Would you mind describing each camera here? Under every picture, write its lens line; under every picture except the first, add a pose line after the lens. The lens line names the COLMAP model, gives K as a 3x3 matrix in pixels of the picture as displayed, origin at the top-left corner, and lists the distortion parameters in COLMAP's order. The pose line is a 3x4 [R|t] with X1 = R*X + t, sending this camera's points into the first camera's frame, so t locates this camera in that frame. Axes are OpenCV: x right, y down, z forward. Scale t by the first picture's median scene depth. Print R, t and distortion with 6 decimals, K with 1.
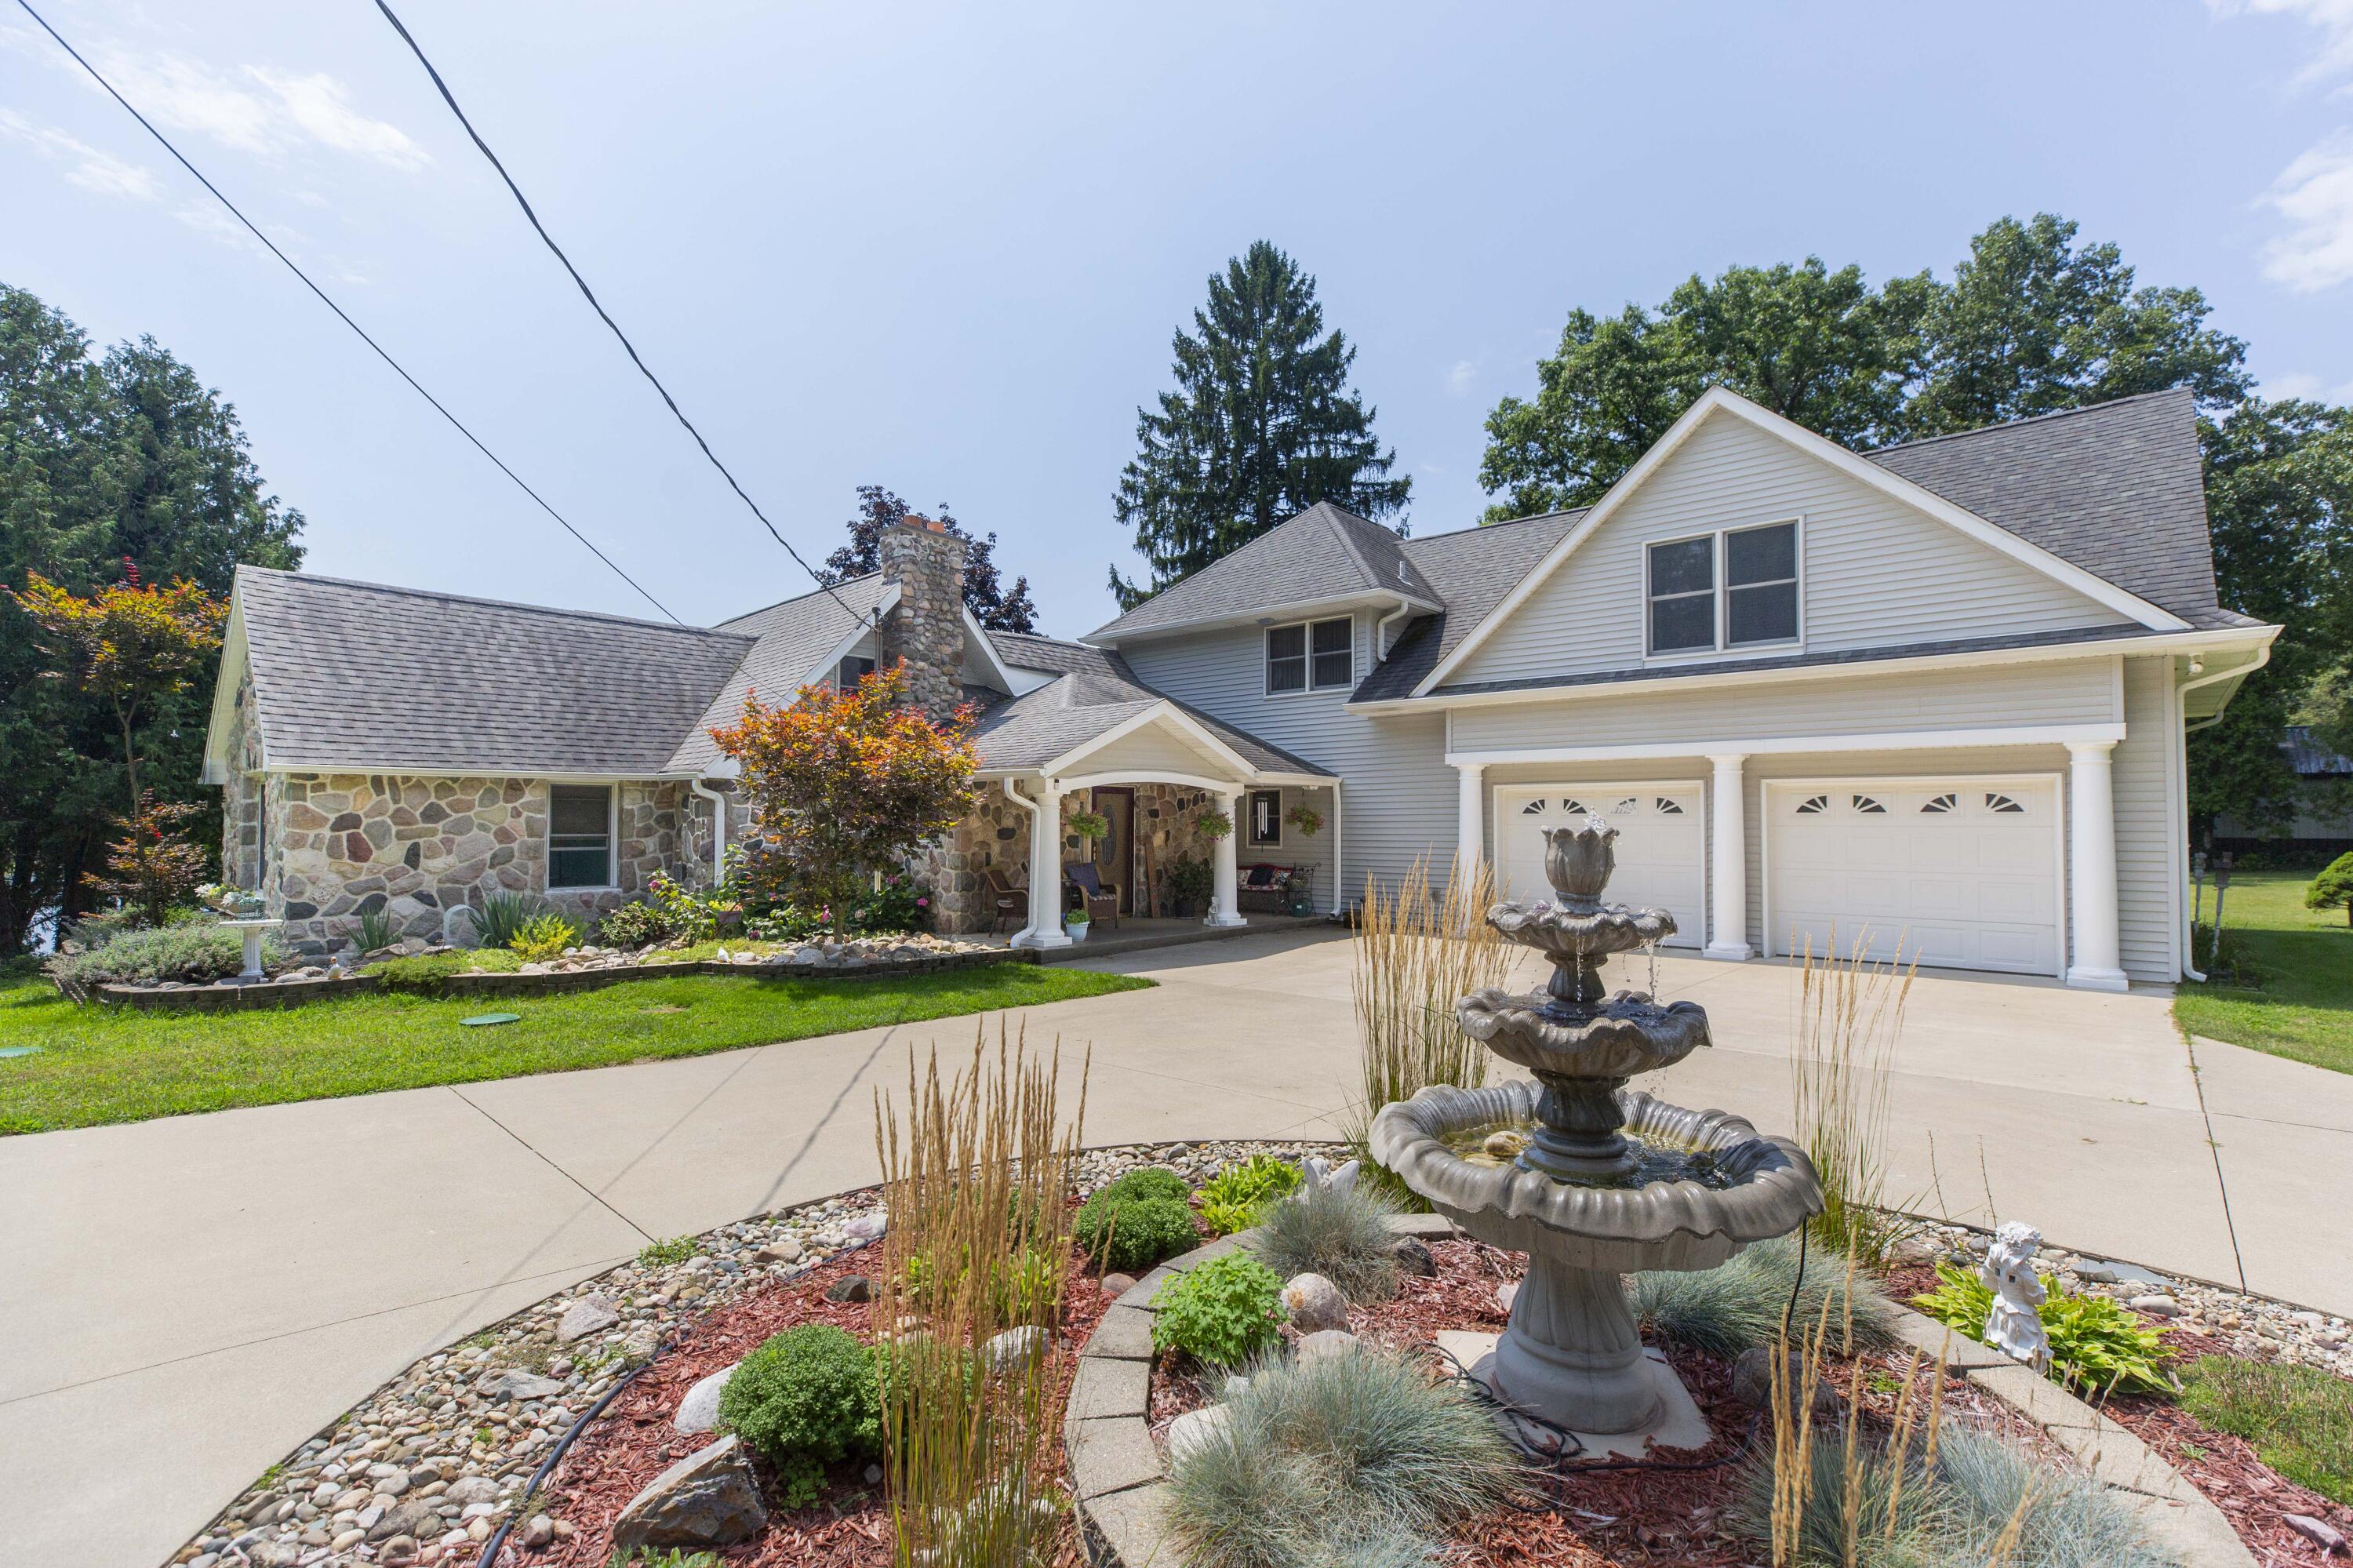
lens RADIAL K [[1069.9, 0, 1165.0], [0, 1069.9, 823.0], [0, 0, 1]] dist [-0.002228, -0.000462]
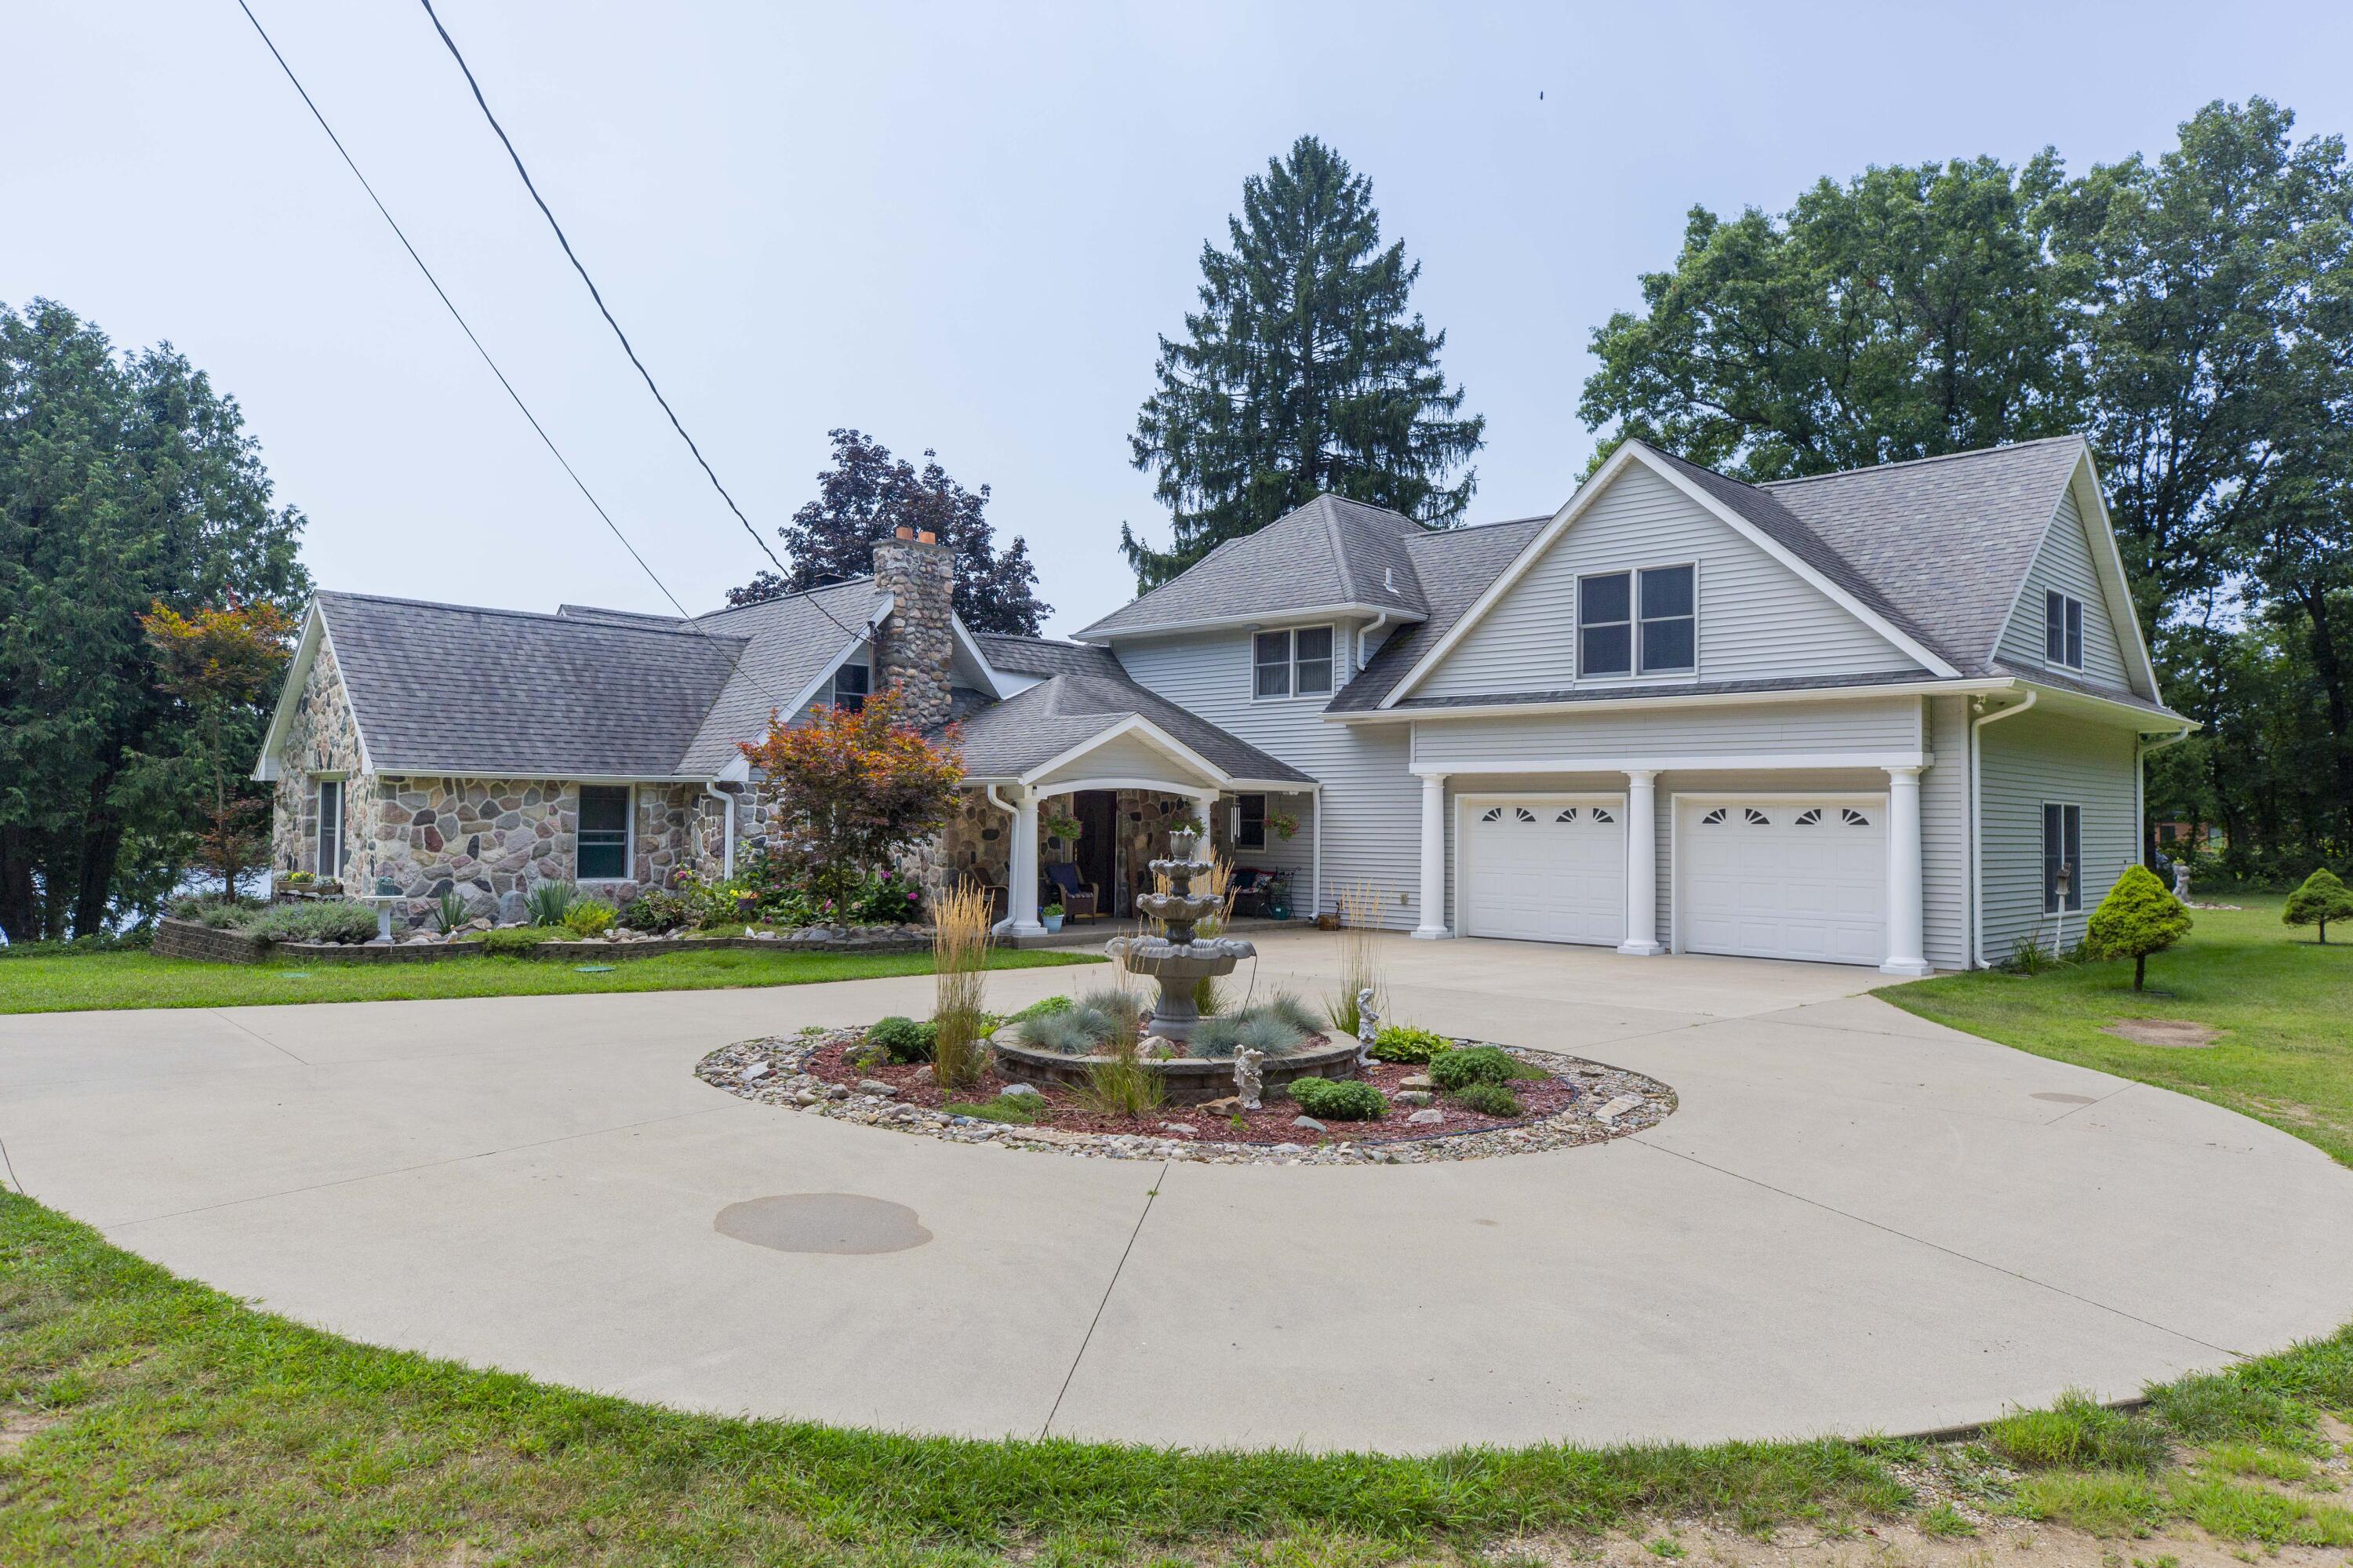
lens RADIAL K [[1514.1, 0, 1185.1], [0, 1514.1, 813.8], [0, 0, 1]] dist [0.009025, 0.003585]
pose [[0.999513, 0.010946, -0.029235, 0.081477], [-0.011168, 0.999910, -0.007463, -0.001498], [0.029151, 0.007786, 0.999545, -0.458642]]
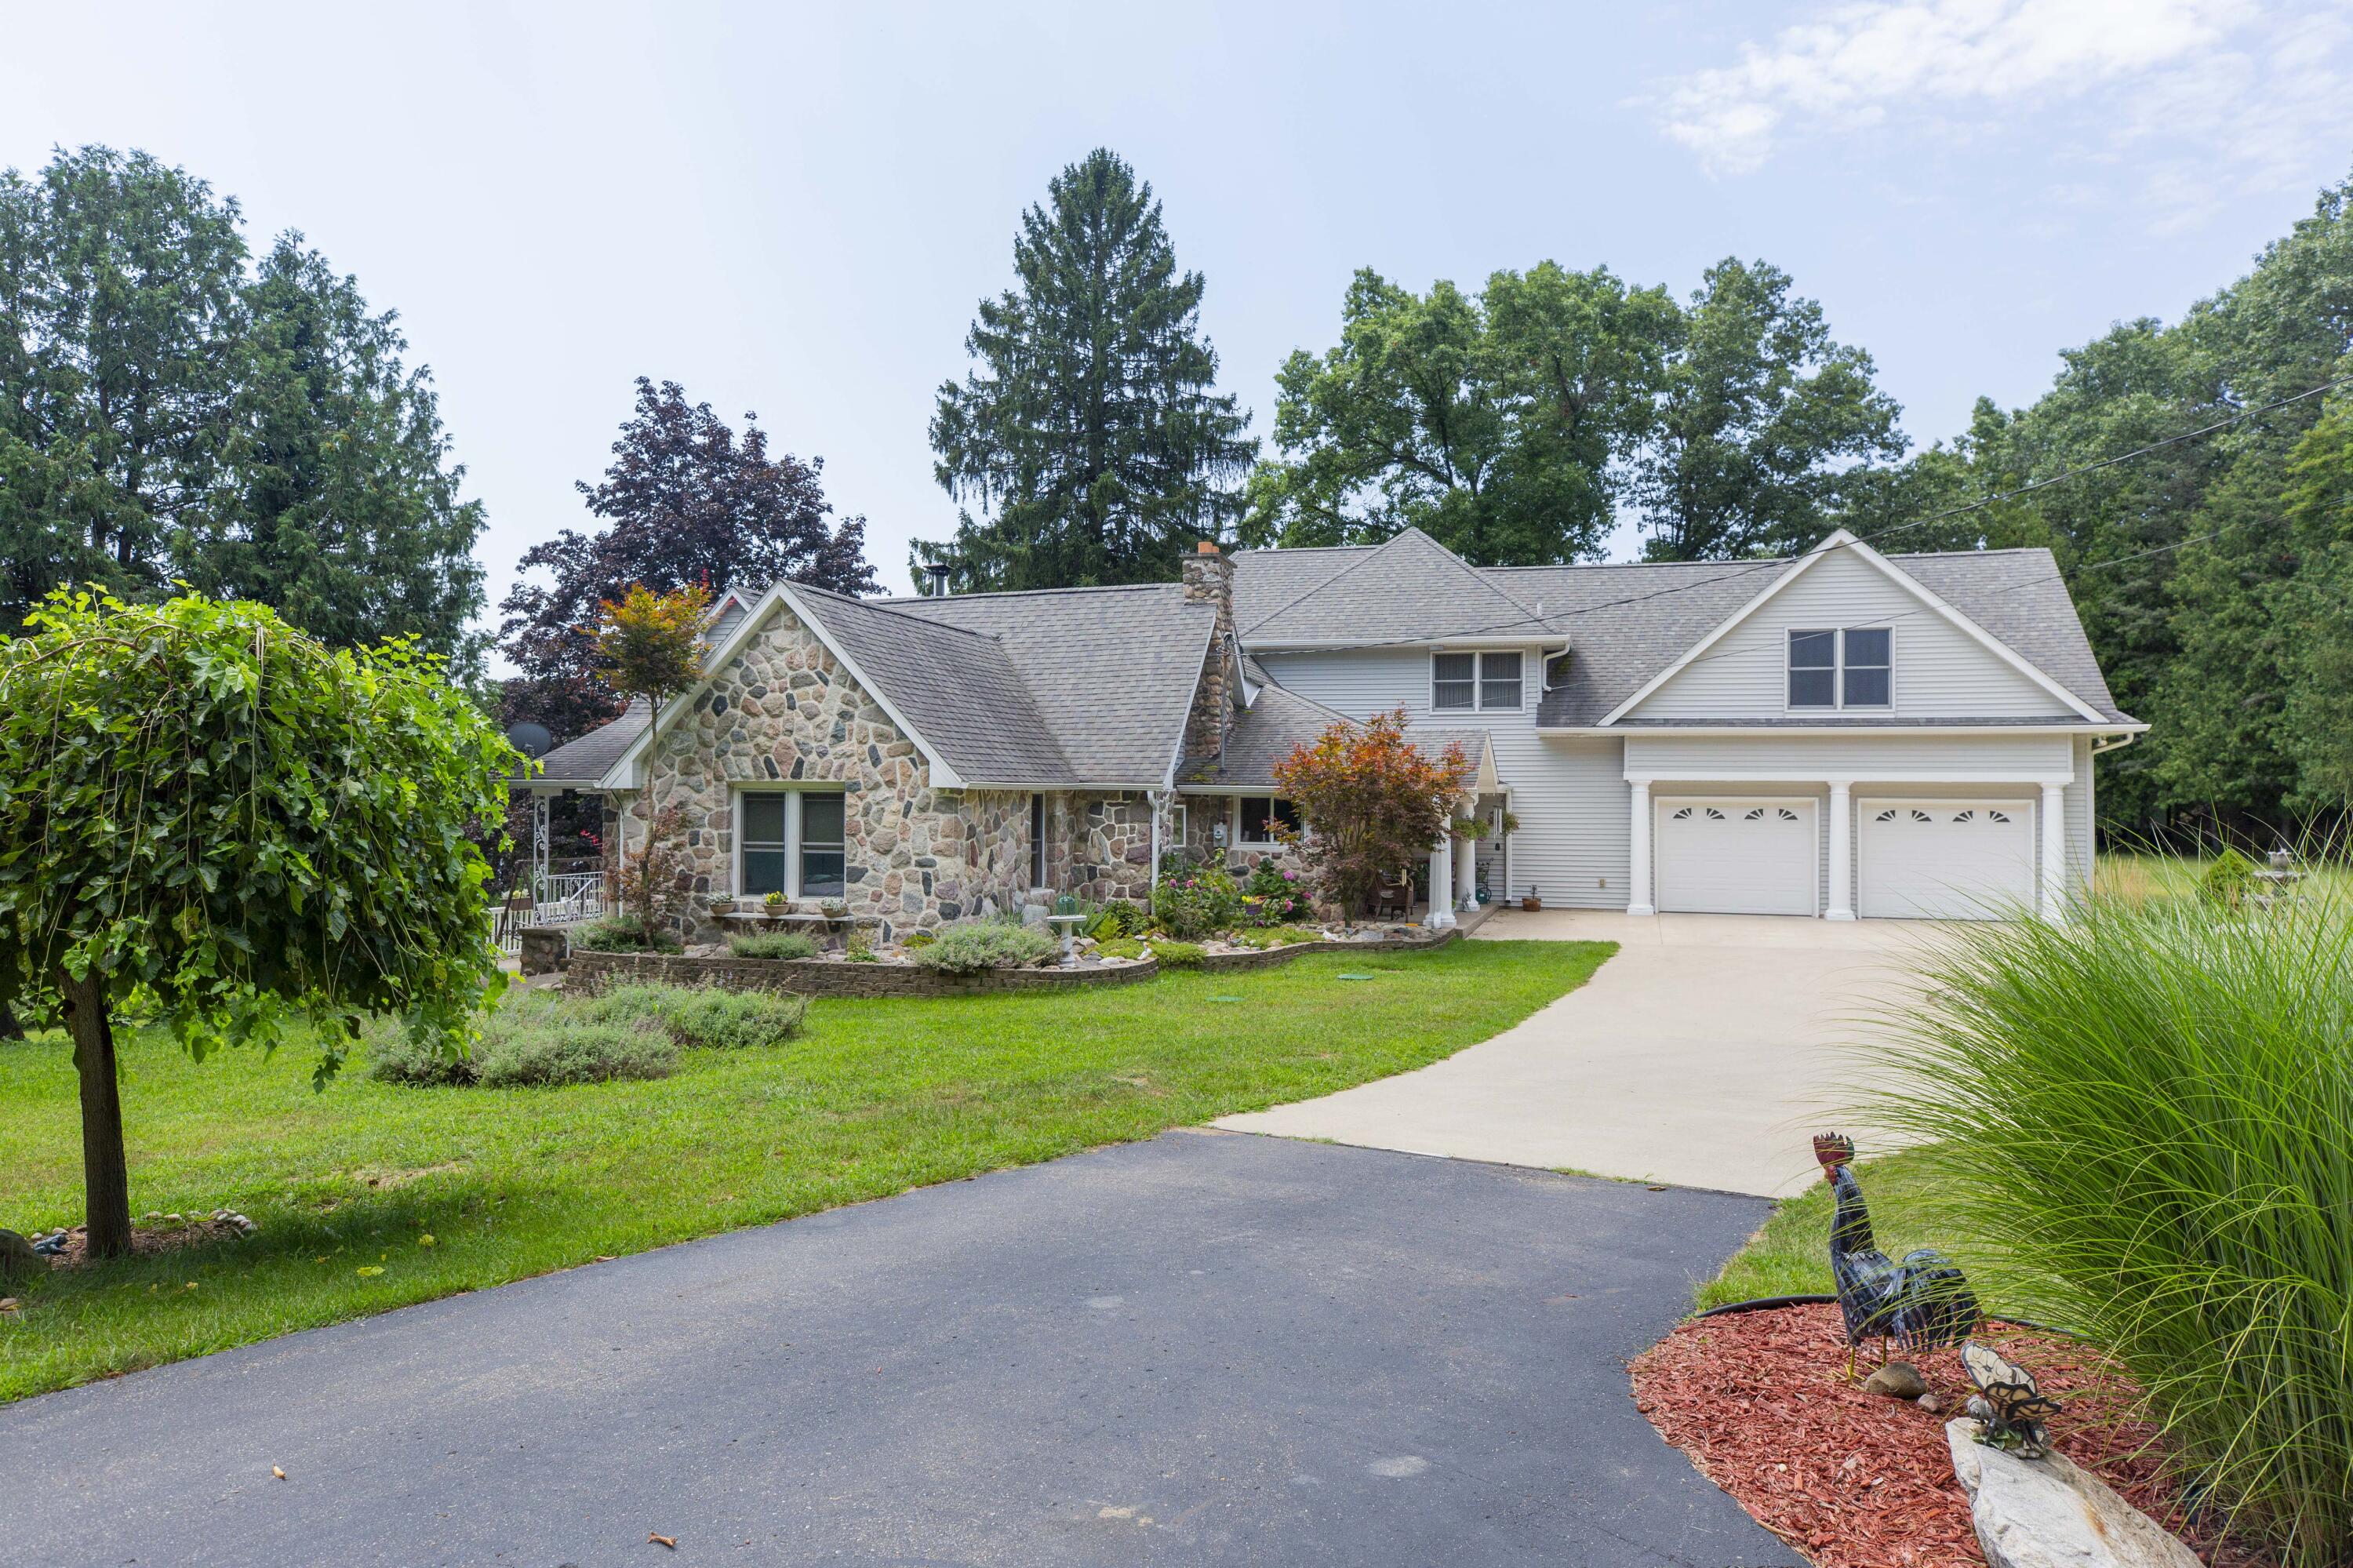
lens RADIAL K [[1514.1, 0, 1185.1], [0, 1514.1, 813.8], [0, 0, 1]] dist [0.009025, 0.003585]
pose [[0.900421, 0.000877, 0.435020, -0.936958], [-0.006260, 0.999921, 0.010940, -0.028723], [-0.434975, -0.012574, 0.900355, -0.376132]]
